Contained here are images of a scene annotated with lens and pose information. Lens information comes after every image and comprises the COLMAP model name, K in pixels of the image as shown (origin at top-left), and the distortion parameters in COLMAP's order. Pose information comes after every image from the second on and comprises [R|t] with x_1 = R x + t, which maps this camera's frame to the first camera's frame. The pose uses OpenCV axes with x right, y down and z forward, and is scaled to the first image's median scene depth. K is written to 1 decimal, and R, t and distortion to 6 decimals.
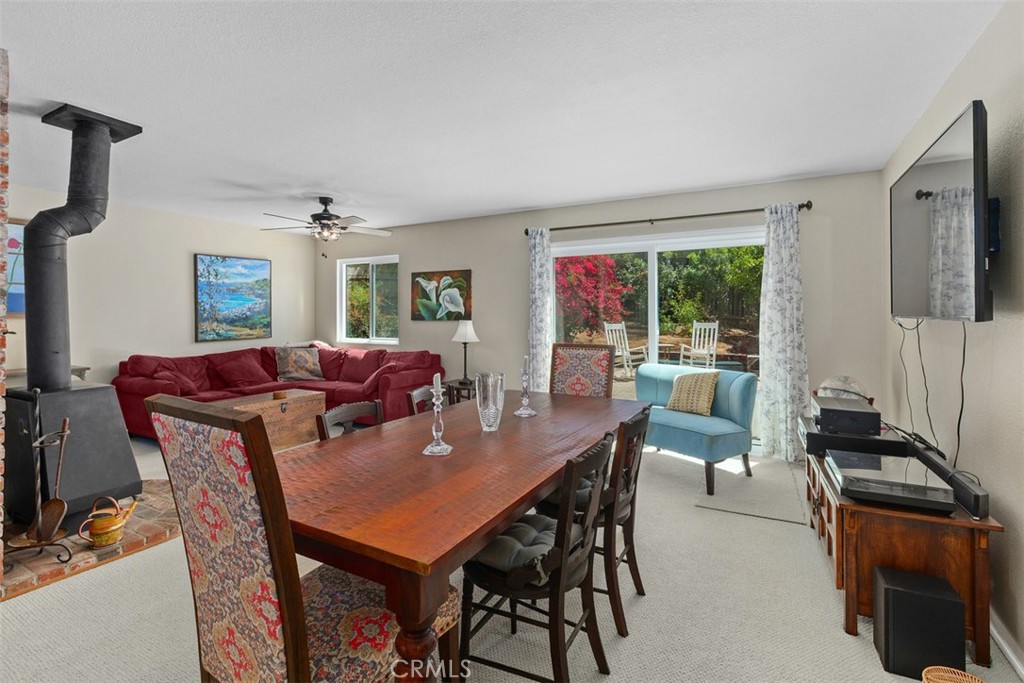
lens RADIAL K [[472.4, 0, 512.4], [0, 472.4, 314.5], [0, 0, 1]] dist [0.003469, 0.000368]
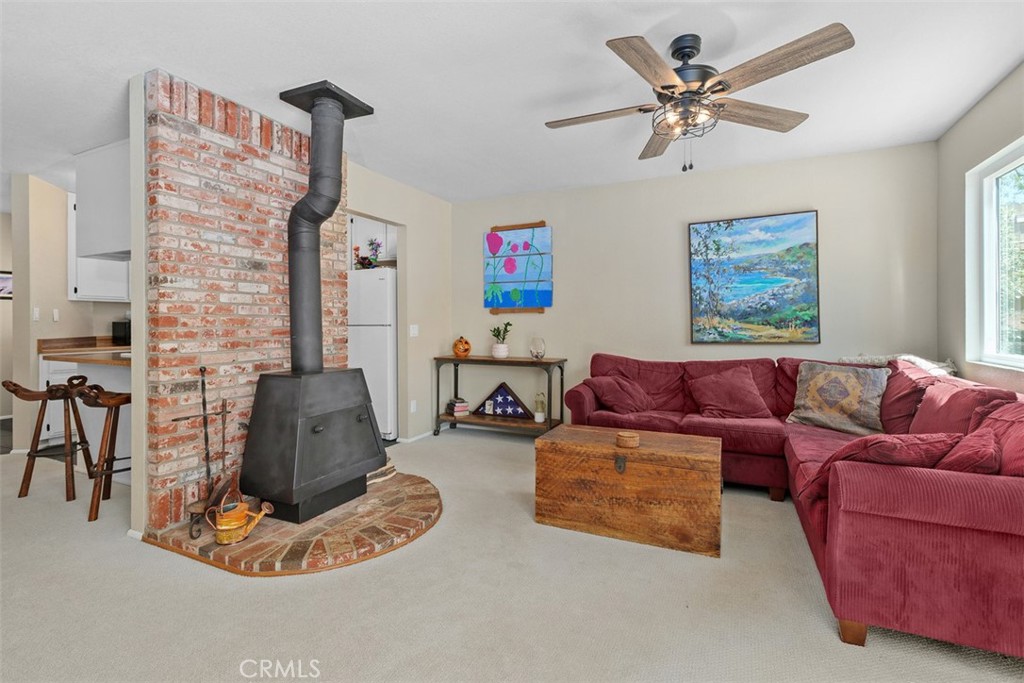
lens RADIAL K [[472.4, 0, 512.4], [0, 472.4, 314.5], [0, 0, 1]] dist [0.003469, 0.000368]
pose [[0.058578, -0.016814, -0.998141, 0.049763], [0.004357, 0.999853, -0.016588, 0.023733], [0.998273, -0.003377, 0.058643, 0.660941]]
